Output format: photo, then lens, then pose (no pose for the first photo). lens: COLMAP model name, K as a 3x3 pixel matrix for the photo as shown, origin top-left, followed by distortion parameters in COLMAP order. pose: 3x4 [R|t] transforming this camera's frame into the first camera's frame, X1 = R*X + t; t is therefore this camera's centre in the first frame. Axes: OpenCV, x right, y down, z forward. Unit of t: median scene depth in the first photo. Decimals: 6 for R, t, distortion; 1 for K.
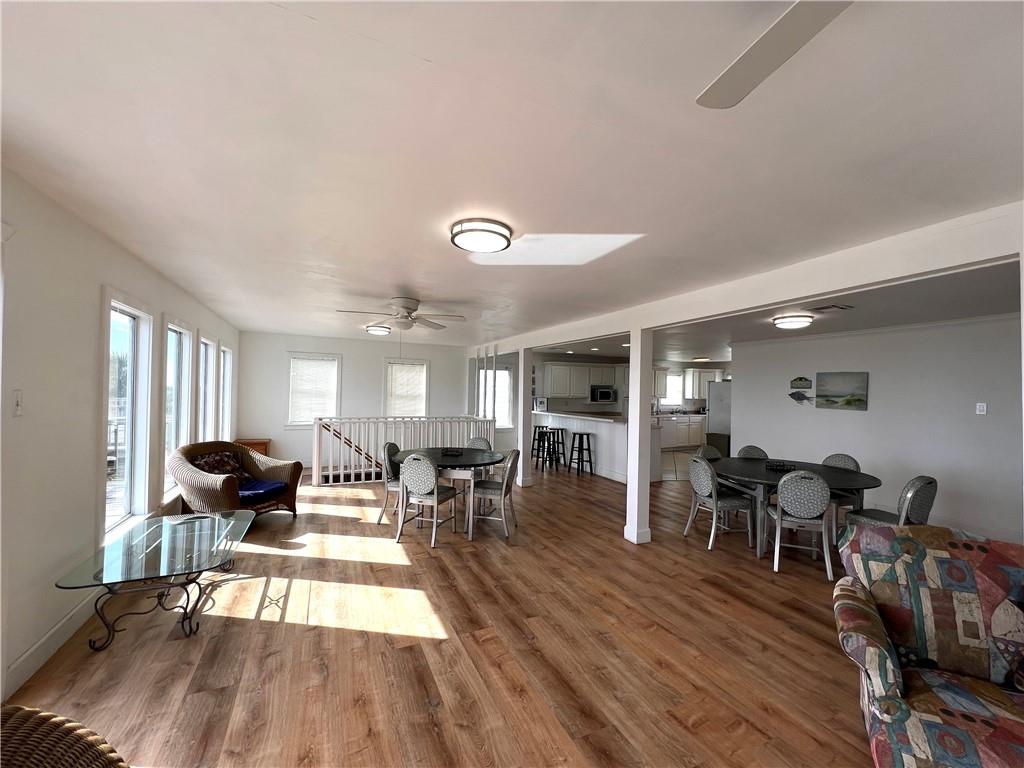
lens RADIAL K [[411.7, 0, 514.7], [0, 411.7, 387.6], [0, 0, 1]] dist [0.002383, 0.000358]
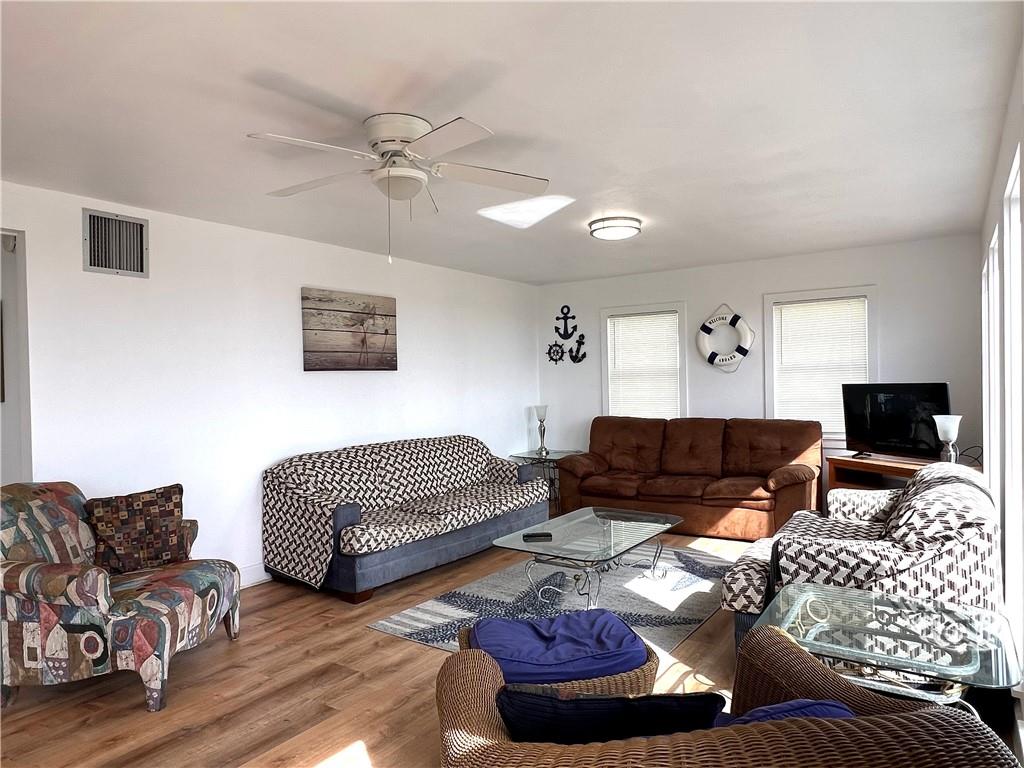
lens RADIAL K [[635.2, 0, 512.9], [0, 635.2, 378.7], [0, 0, 1]] dist [0.010197, 0.001246]
pose [[-0.497443, -0.008018, 0.867460, -0.417824], [-0.005981, 0.999965, 0.005812, 0.024172], [-0.867476, -0.002297, -0.497474, 0.302592]]
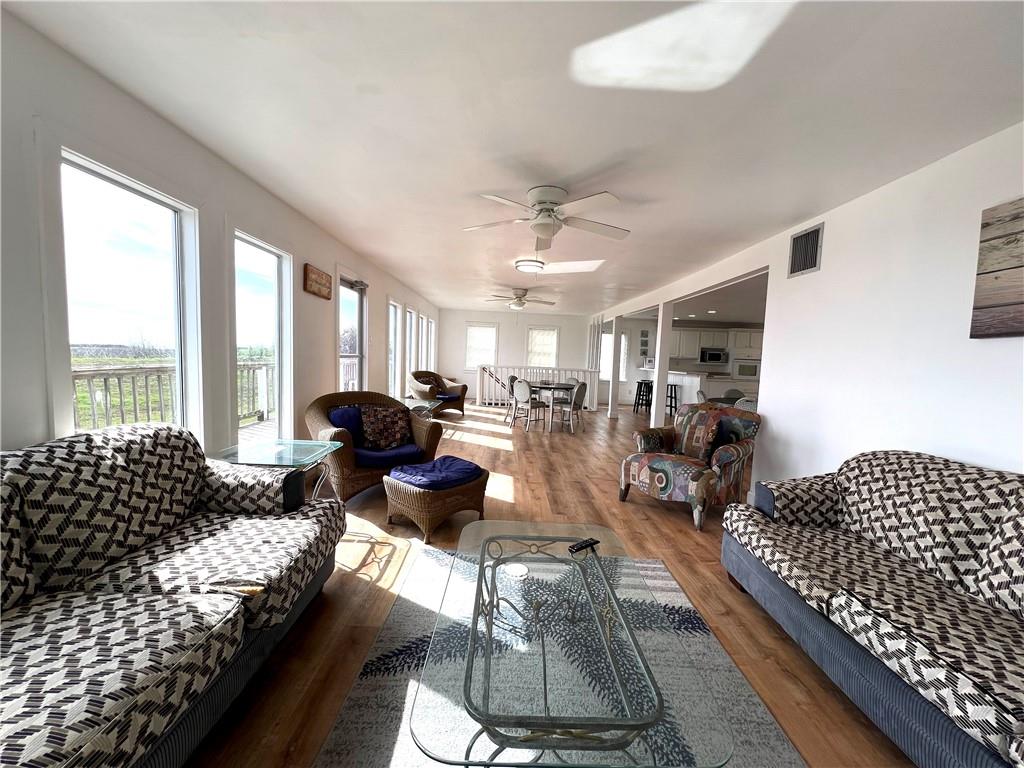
lens RADIAL K [[411.7, 0, 509.3], [0, 411.7, 385.2], [0, 0, 1]] dist [0.002383, 0.000358]
pose [[0.909382, 0.050746, -0.412854, 0.399179], [-0.020926, 0.996855, 0.076435, 0.047220], [0.415434, -0.060869, 0.907584, -0.555340]]
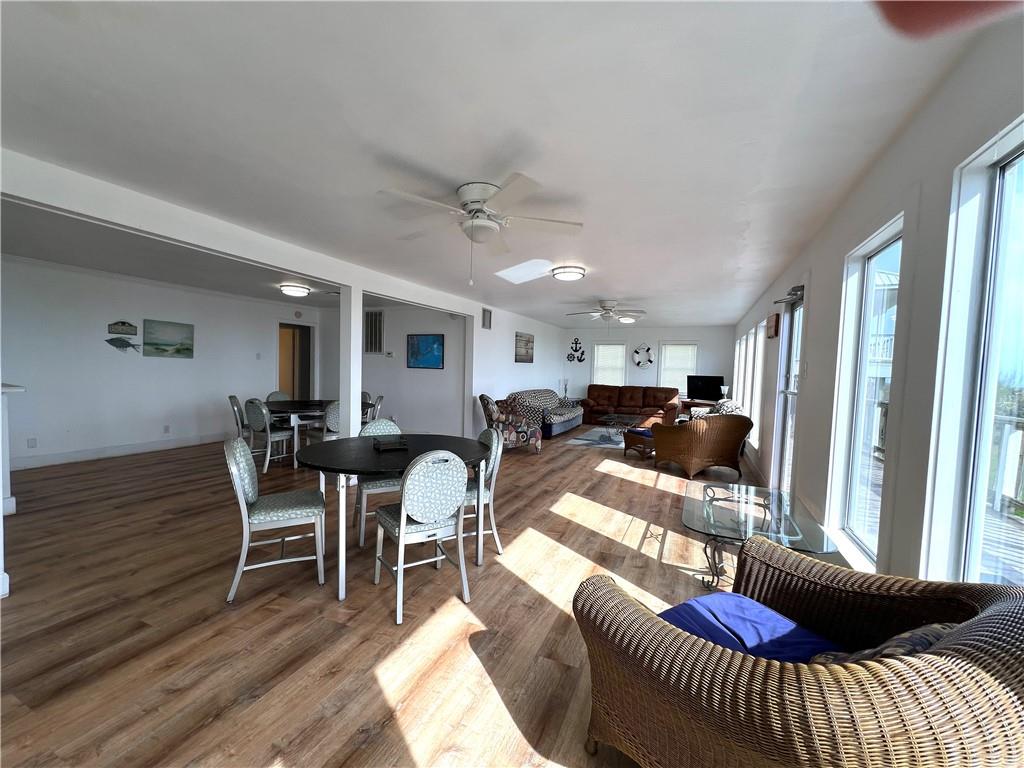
lens RADIAL K [[411.7, 0, 507.1], [0, 411.7, 386.5], [0, 0, 1]] dist [0.002383, 0.000358]
pose [[-0.643452, -0.074060, 0.761895, -0.746449], [-0.053516, 0.997226, 0.051739, 0.034119], [-0.763613, -0.007483, -0.645631, 1.319950]]
